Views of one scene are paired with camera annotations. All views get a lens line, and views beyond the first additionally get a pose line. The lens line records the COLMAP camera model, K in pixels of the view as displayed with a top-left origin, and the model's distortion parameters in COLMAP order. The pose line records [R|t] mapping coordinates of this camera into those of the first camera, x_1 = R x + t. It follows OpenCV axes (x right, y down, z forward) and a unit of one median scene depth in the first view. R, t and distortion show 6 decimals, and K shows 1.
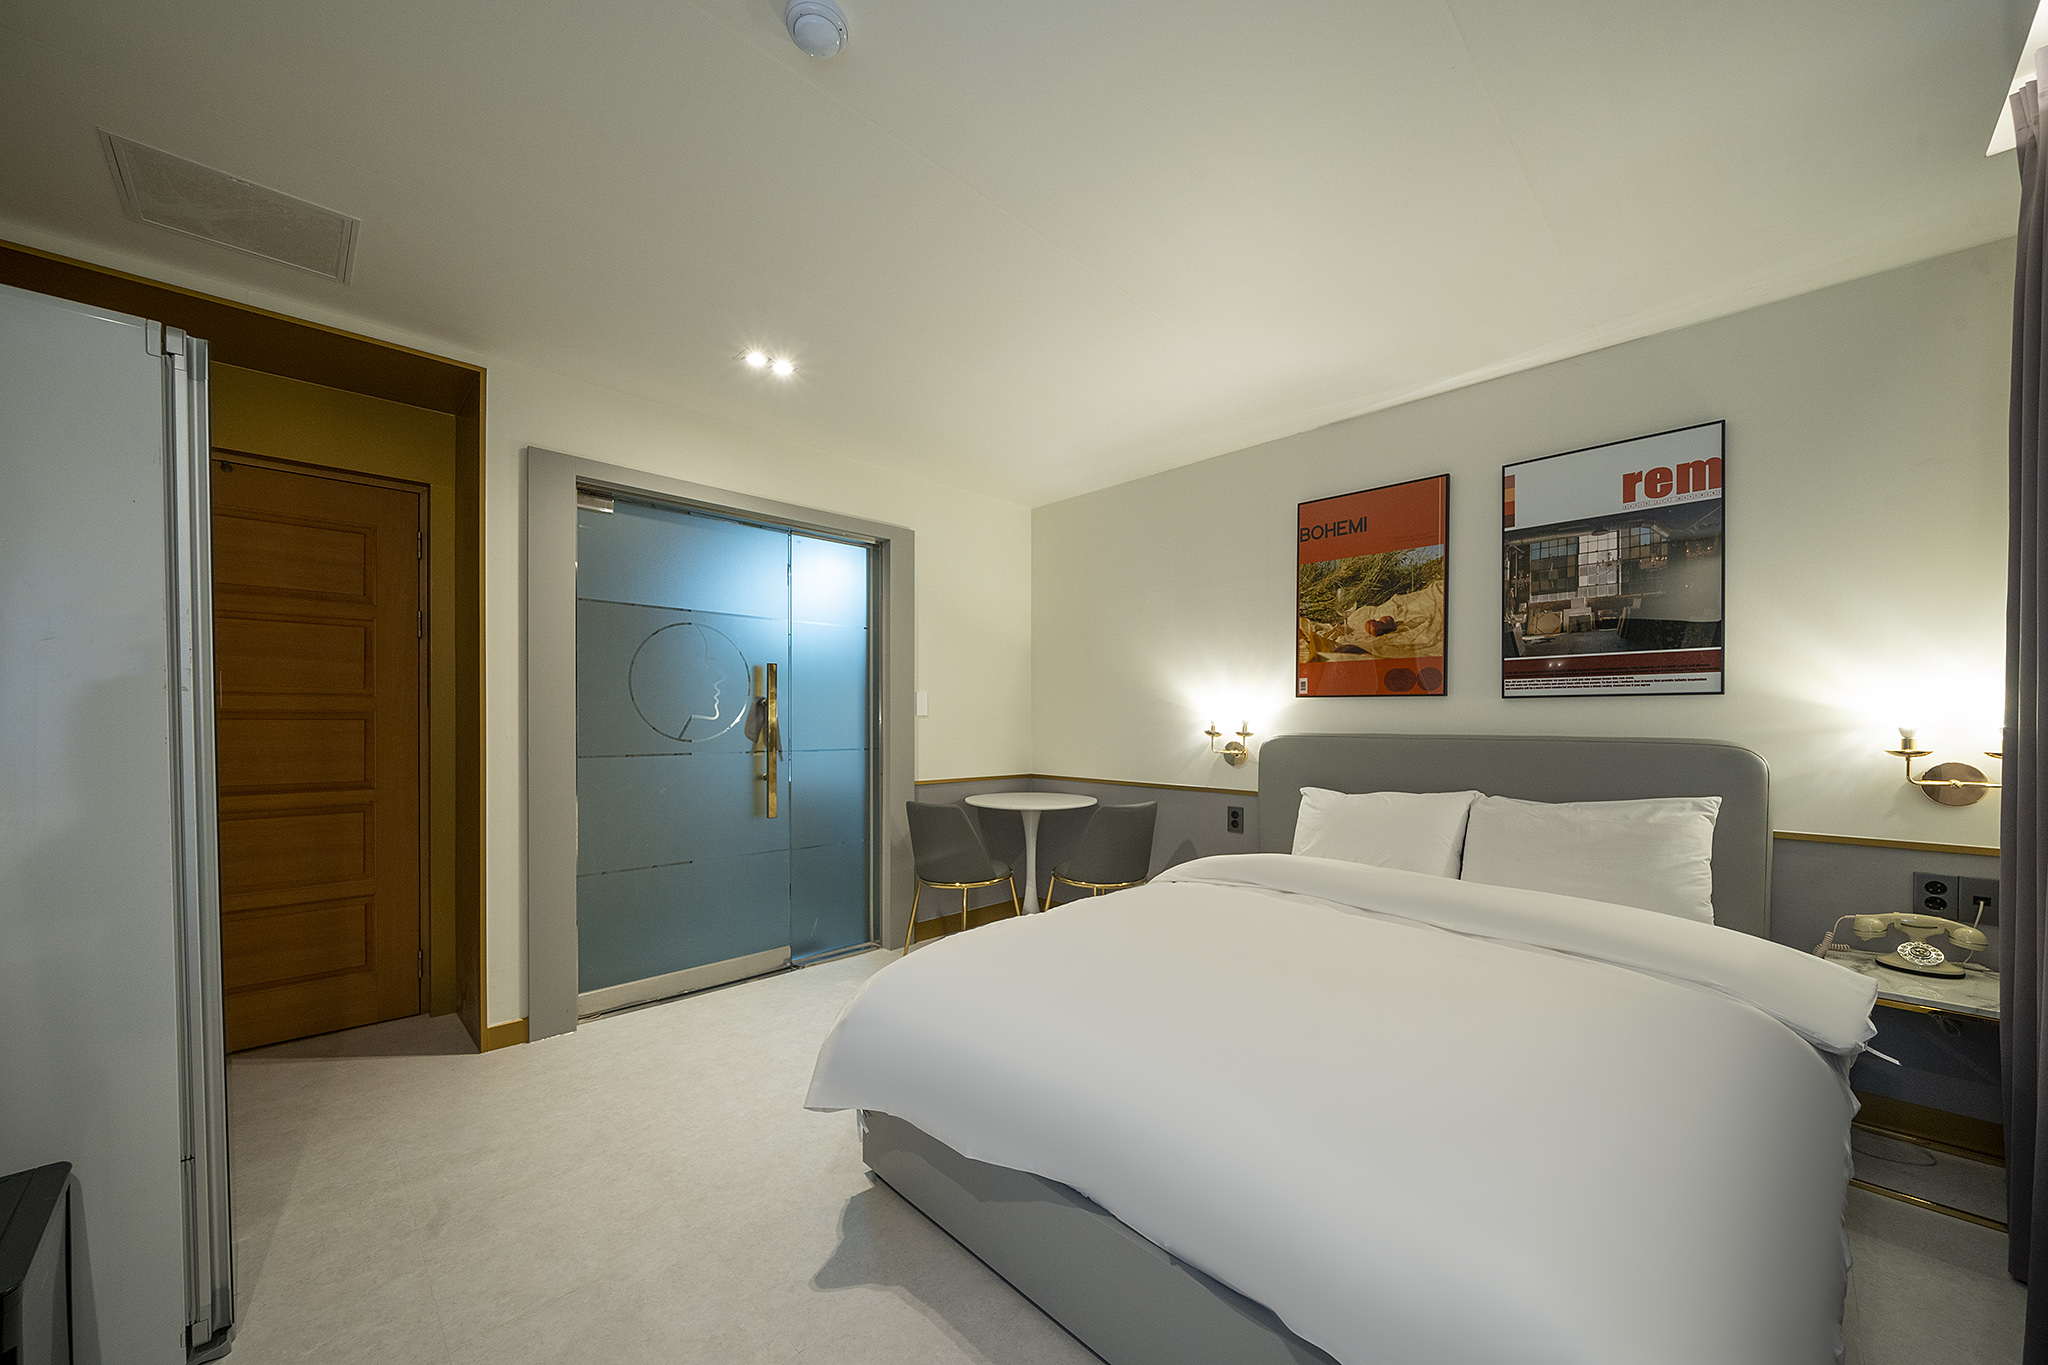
lens RADIAL K [[731.3, 0, 1026.4], [0, 731.3, 717.2], [0, 0, 1]] dist [-0.001732, -0.000263]
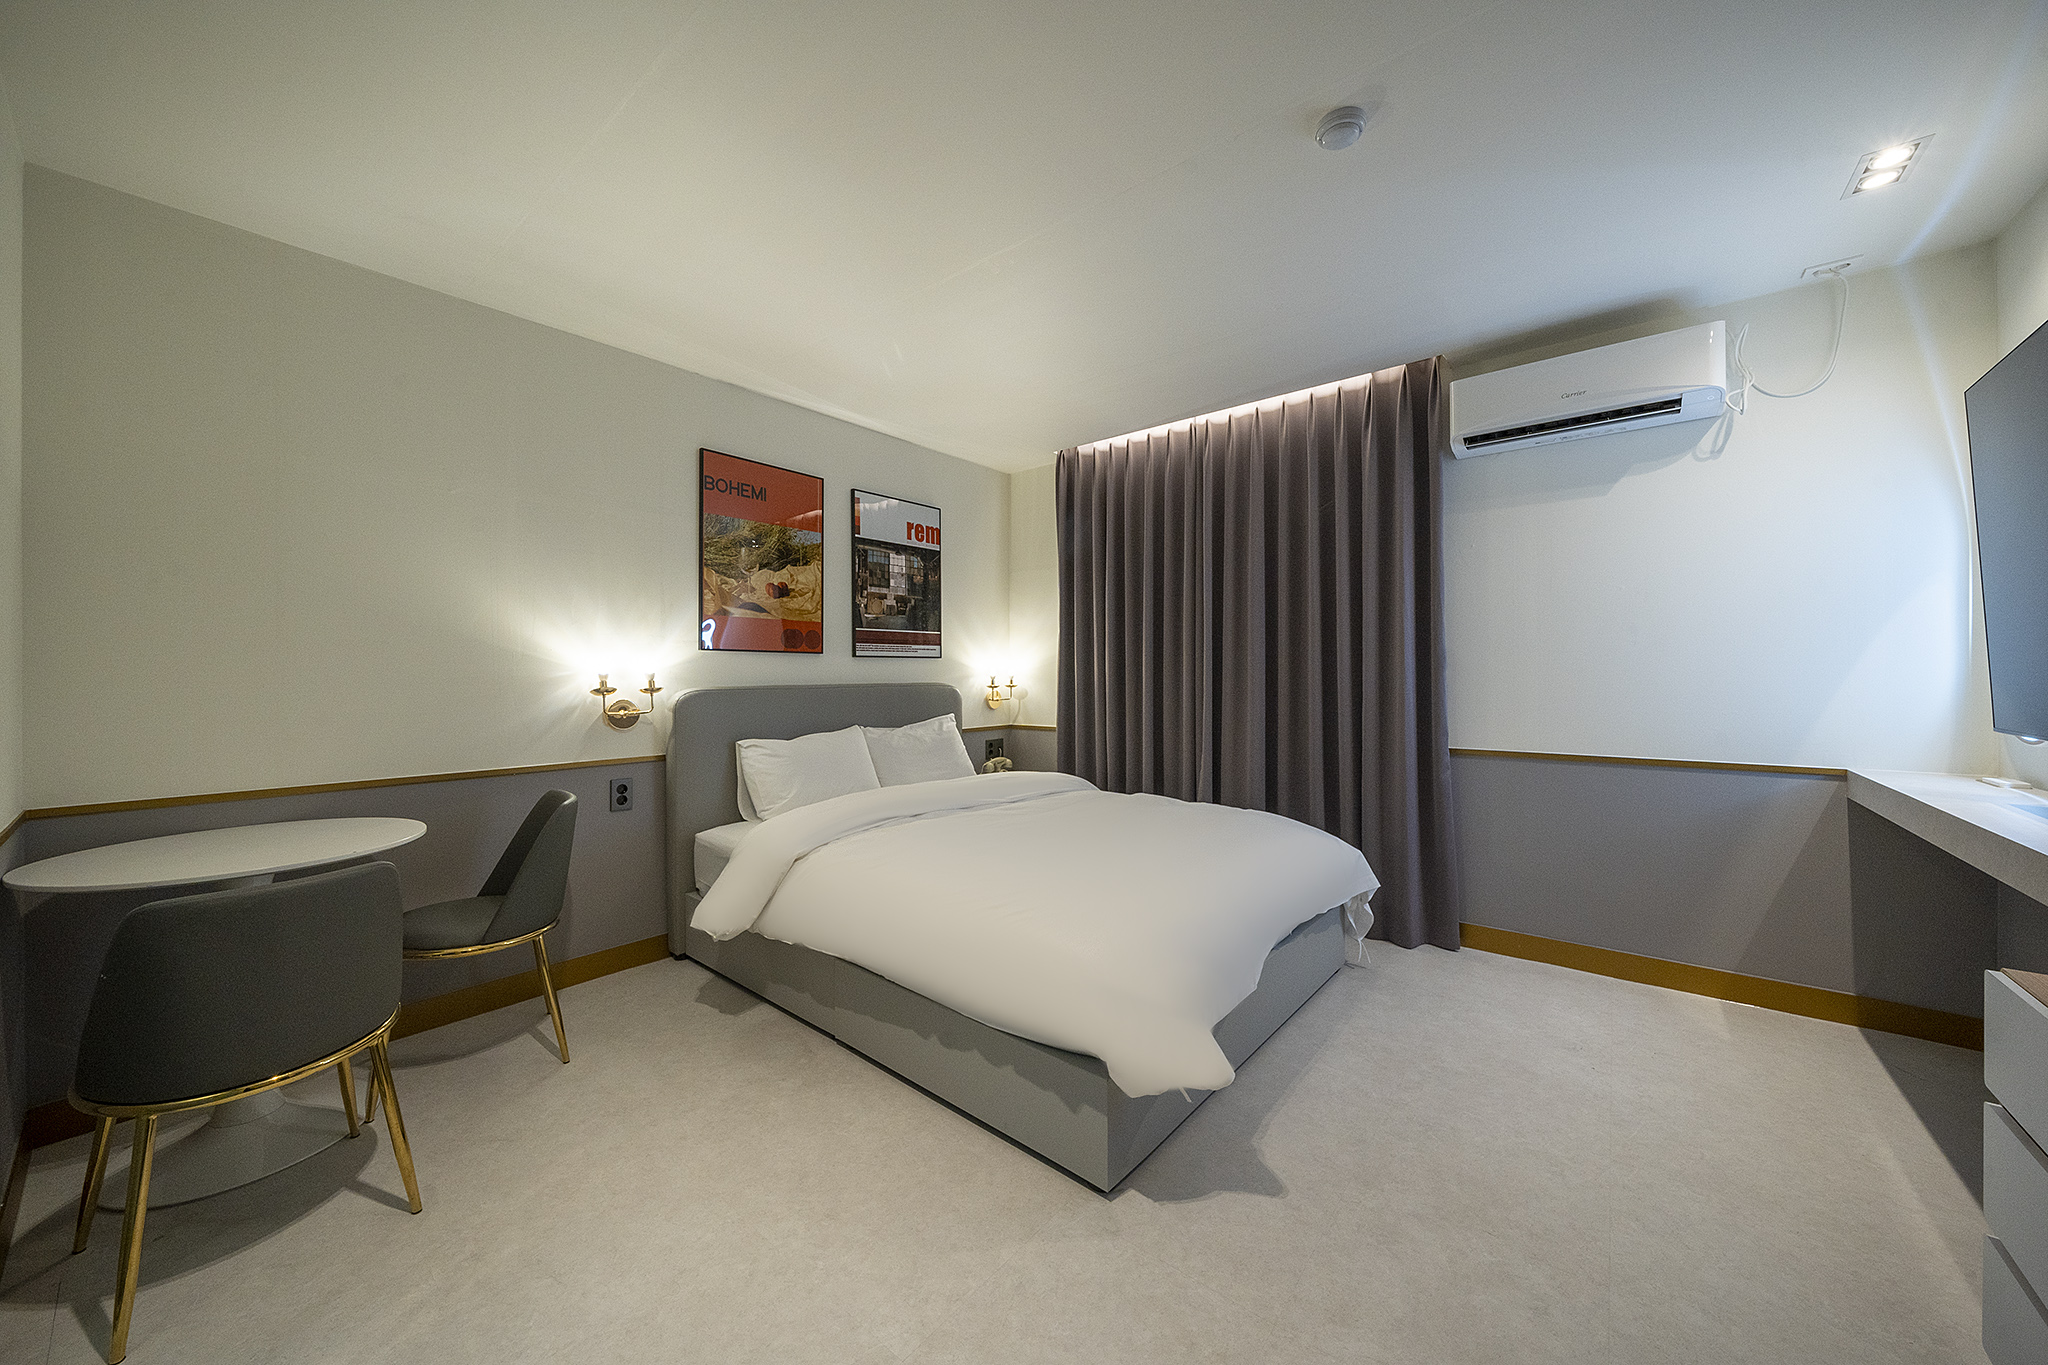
lens RADIAL K [[745.3, 0, 984.7], [0, 745.3, 672.0], [0, 0, 1]] dist [-0.000447, -0.000055]
pose [[-0.083089, 0.000483, 0.996542, -0.764124], [0.002795, 0.999996, -0.000252, 0.003437], [-0.996538, 0.002765, -0.083090, 0.864525]]
